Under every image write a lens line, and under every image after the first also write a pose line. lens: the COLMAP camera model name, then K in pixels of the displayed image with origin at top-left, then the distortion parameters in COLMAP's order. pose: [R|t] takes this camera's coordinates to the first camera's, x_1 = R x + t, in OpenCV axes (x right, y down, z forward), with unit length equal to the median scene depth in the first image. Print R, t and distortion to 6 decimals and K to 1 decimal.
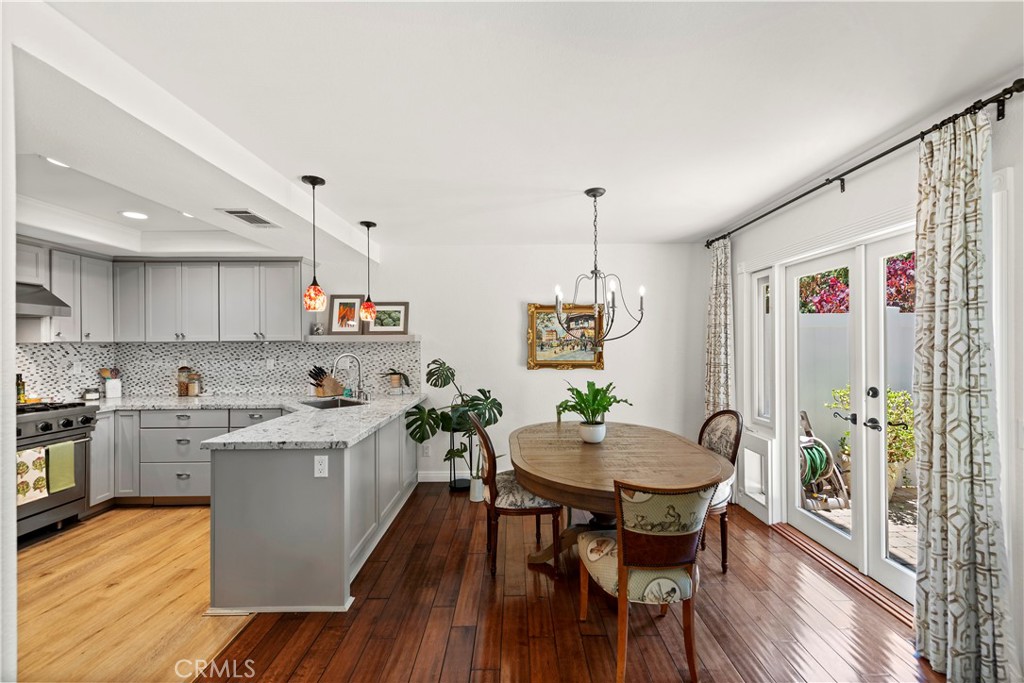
lens RADIAL K [[409.2, 0, 511.2], [0, 409.2, 344.0], [0, 0, 1]] dist [0.000268, -0.000014]
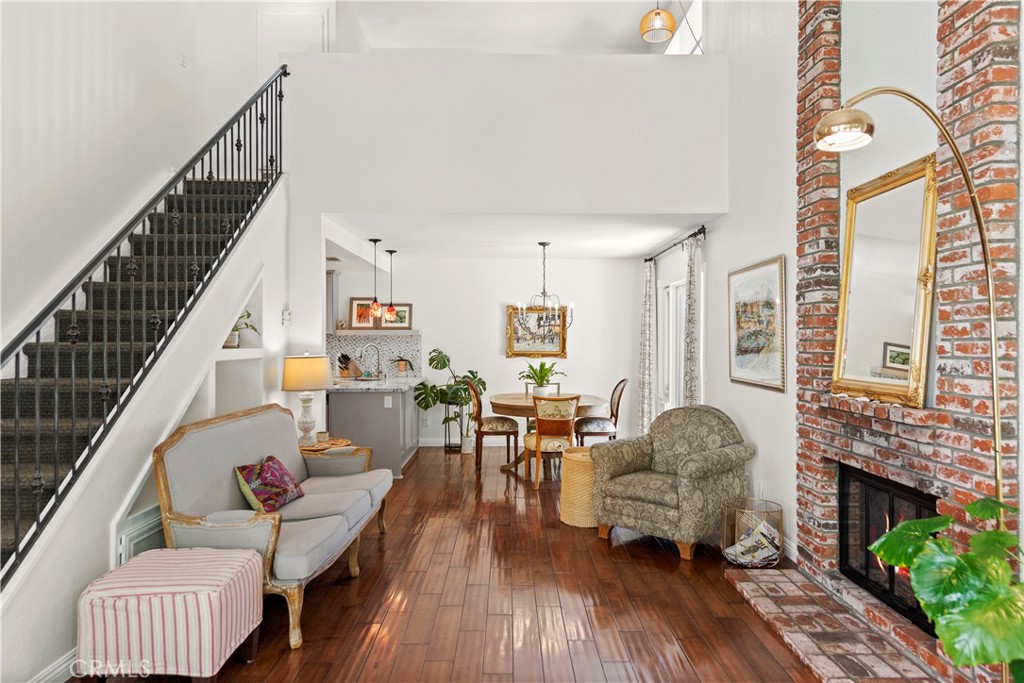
lens RADIAL K [[707.0, 0, 514.5], [0, 707.0, 342.8], [0, 0, 1]] dist [0.001714, 0.000451]
pose [[0.999886, 0.006874, 0.013474, 0.038807], [-0.006932, 0.999967, 0.004258, 0.006634], [-0.013444, -0.004351, 0.999900, -1.276015]]
